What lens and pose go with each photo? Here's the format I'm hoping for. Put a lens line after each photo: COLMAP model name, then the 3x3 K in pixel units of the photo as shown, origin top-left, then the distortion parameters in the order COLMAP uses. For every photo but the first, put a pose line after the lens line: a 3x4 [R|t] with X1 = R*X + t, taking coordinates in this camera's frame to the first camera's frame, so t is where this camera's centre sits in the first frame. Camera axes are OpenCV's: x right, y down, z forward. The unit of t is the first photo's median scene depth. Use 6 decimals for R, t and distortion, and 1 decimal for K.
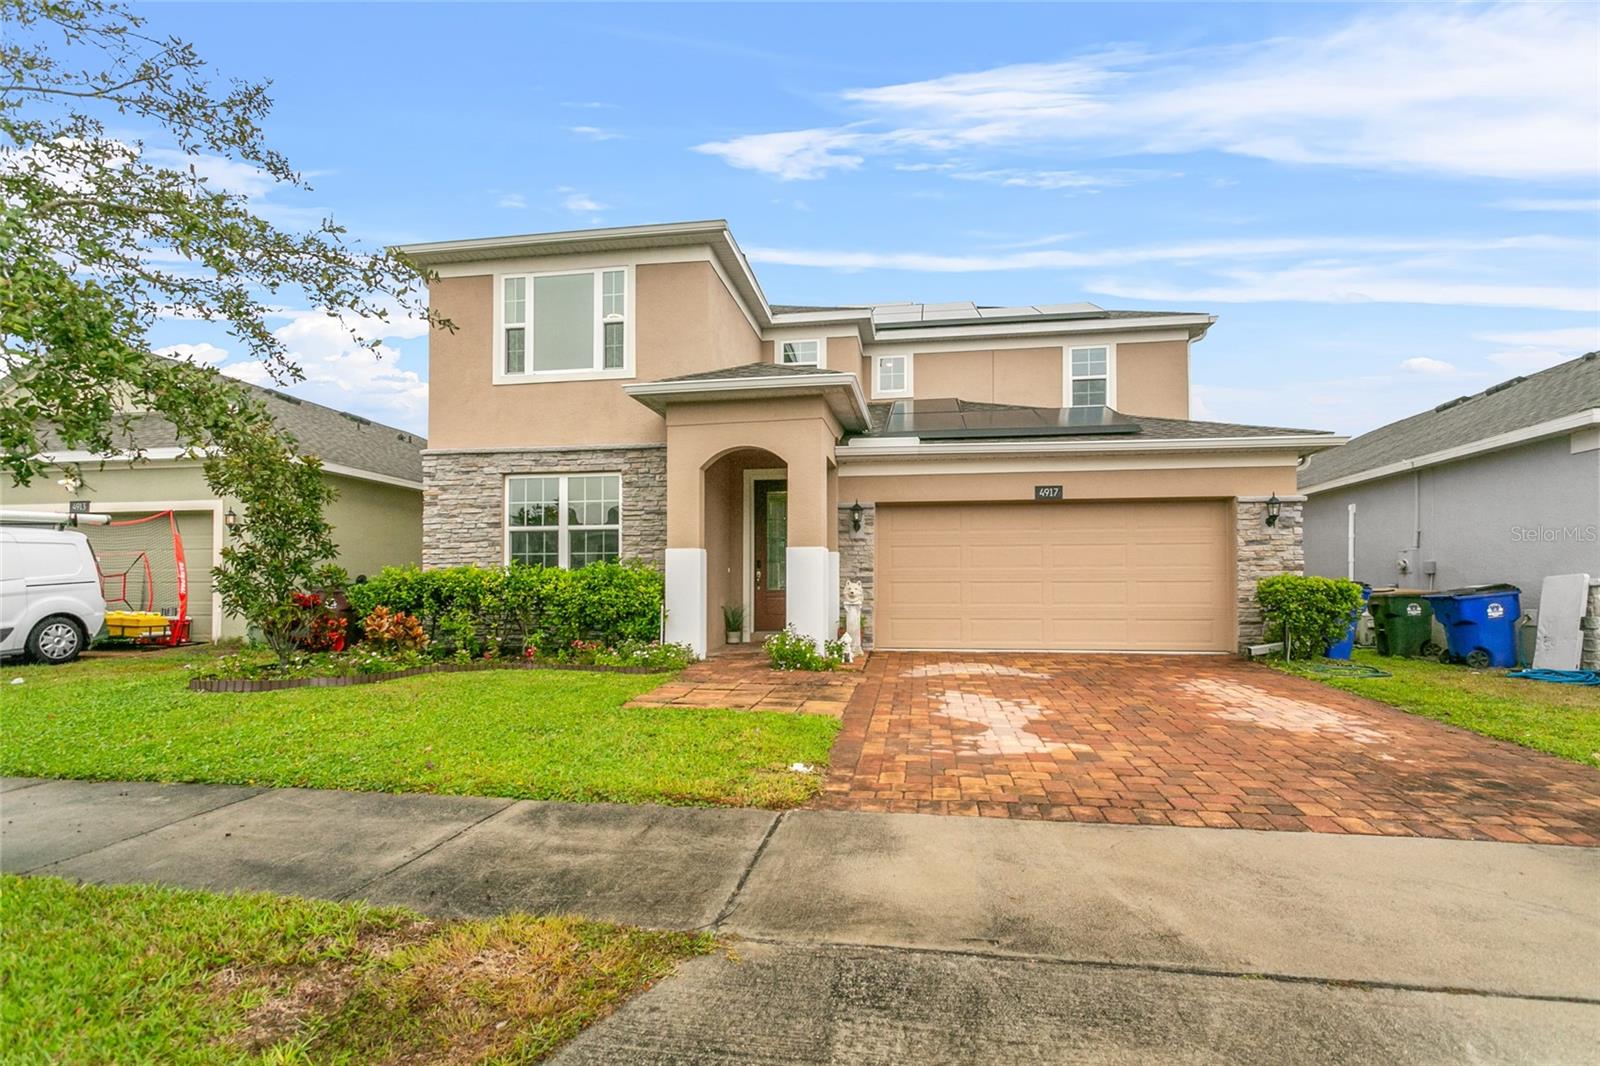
lens RADIAL K [[760.2, 0, 793.8], [0, 760.2, 548.2], [0, 0, 1]] dist [0.002041, 0.001764]
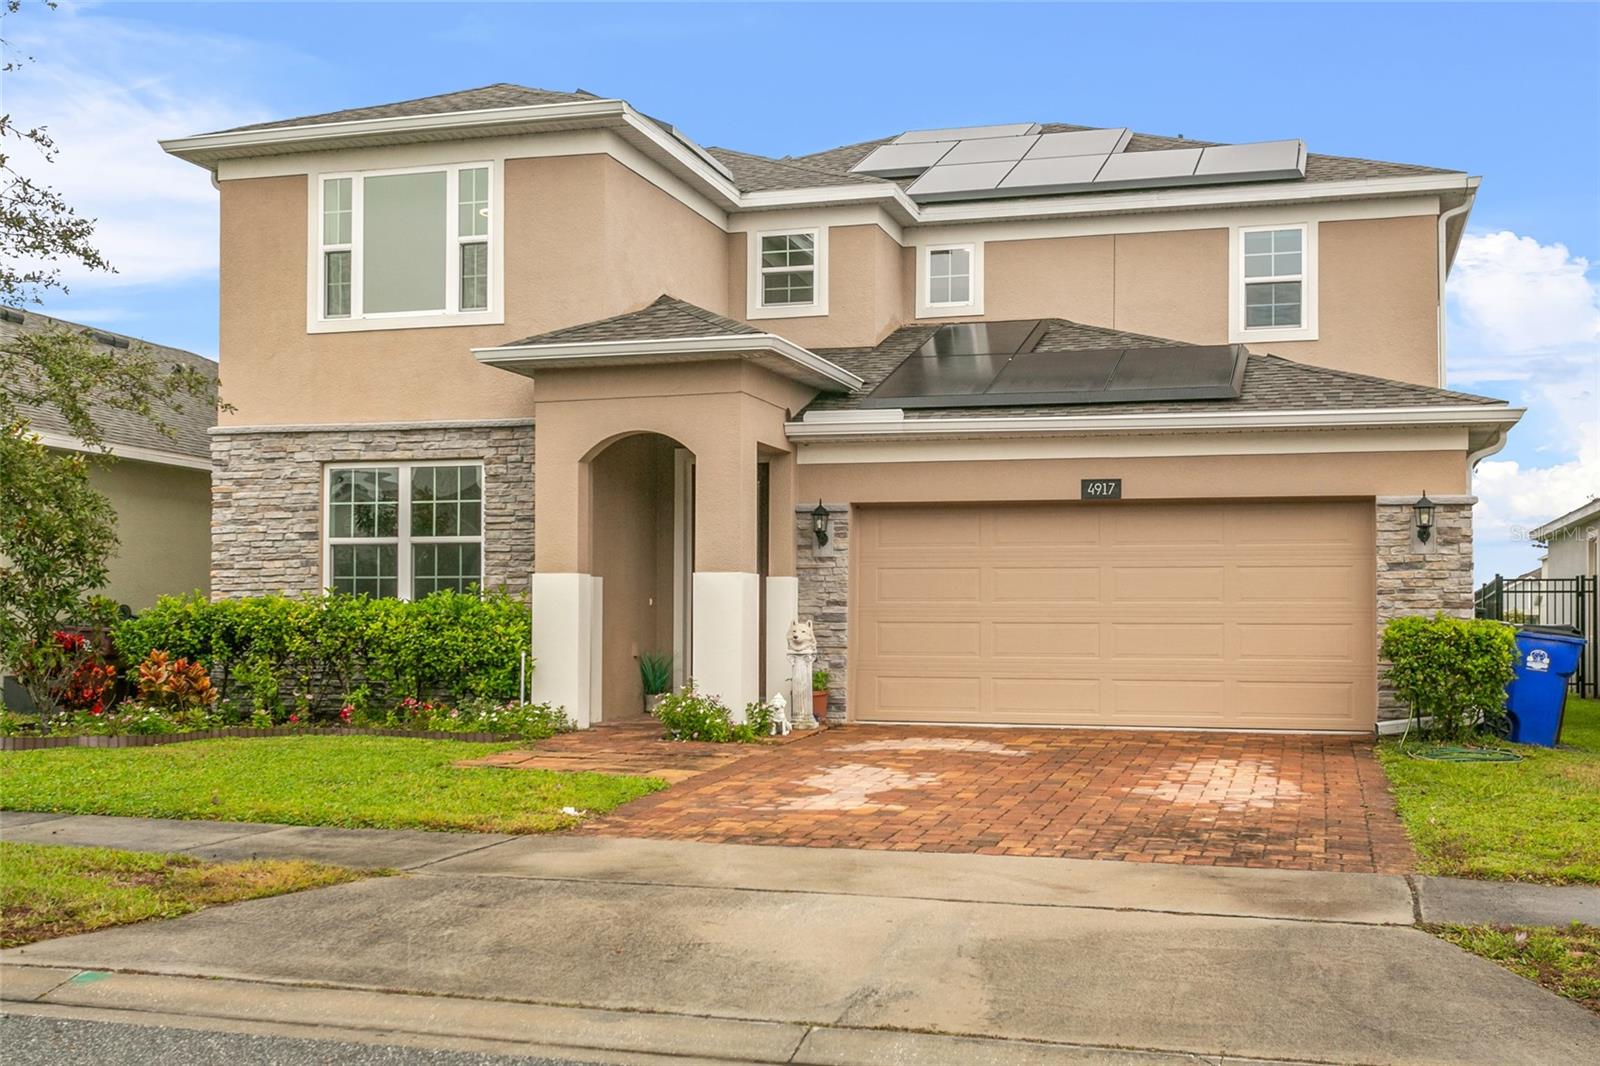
lens RADIAL K [[1769.2, 0, 802.8], [0, 1769.2, 532.5], [0, 0, 1]] dist [0.012846, 0.000000]
pose [[0.991157, 0.000071, -0.132693, 0.286861], [-0.000326, 0.999998, -0.001903, -0.032669], [0.132692, 0.001929, 0.991155, -0.581738]]
